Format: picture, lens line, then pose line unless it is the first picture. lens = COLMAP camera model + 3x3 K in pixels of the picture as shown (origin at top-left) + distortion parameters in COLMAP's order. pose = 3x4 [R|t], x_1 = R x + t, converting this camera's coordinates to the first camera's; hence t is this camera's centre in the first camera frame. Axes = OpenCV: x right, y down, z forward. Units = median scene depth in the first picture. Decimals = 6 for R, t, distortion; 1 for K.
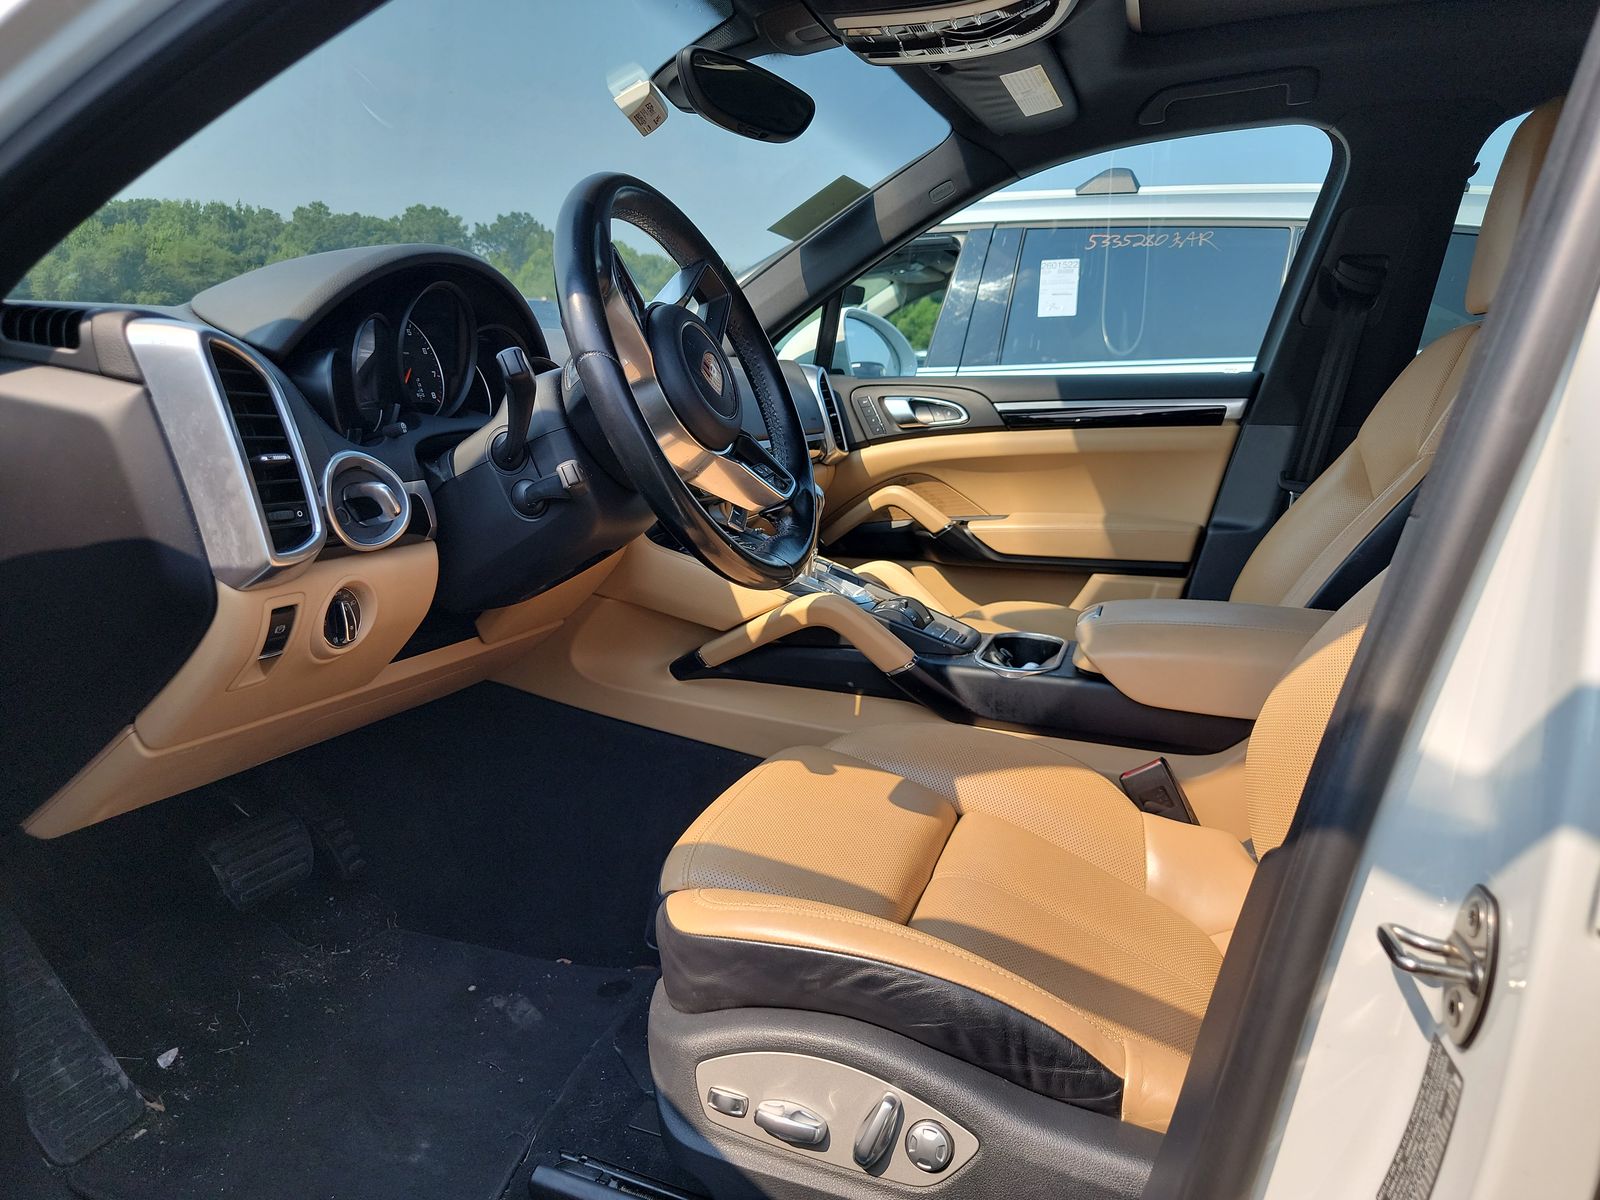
lens RADIAL K [[1127.0, 0, 795.6], [0, 1127.0, 611.8], [0, 0, 1]] dist [0.011784, -0.002578]
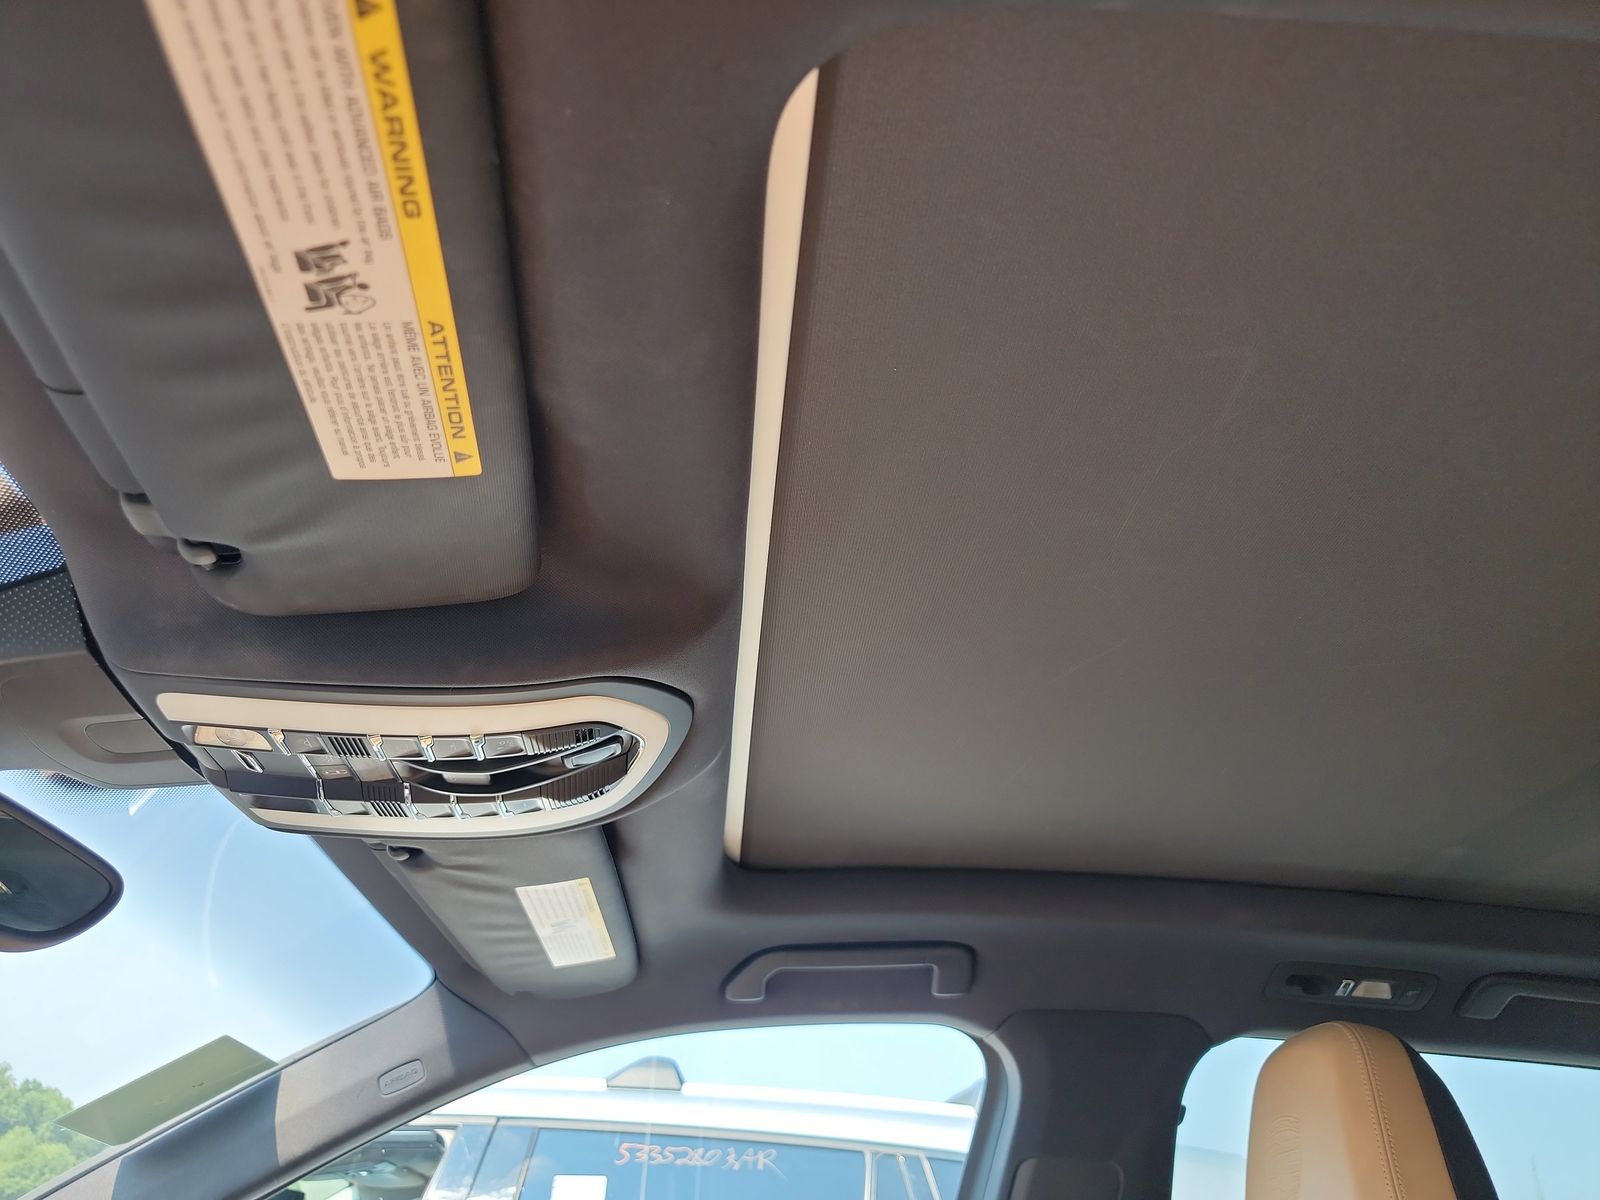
lens RADIAL K [[1127.0, 0, 795.6], [0, 1127.0, 611.8], [0, 0, 1]] dist [0.011784, -0.002578]
pose [[0.920250, 0.216757, 0.325816, 0.073499], [0.059470, 0.745453, -0.663900, -0.149170], [-0.386785, 0.630331, 0.673113, 0.368684]]
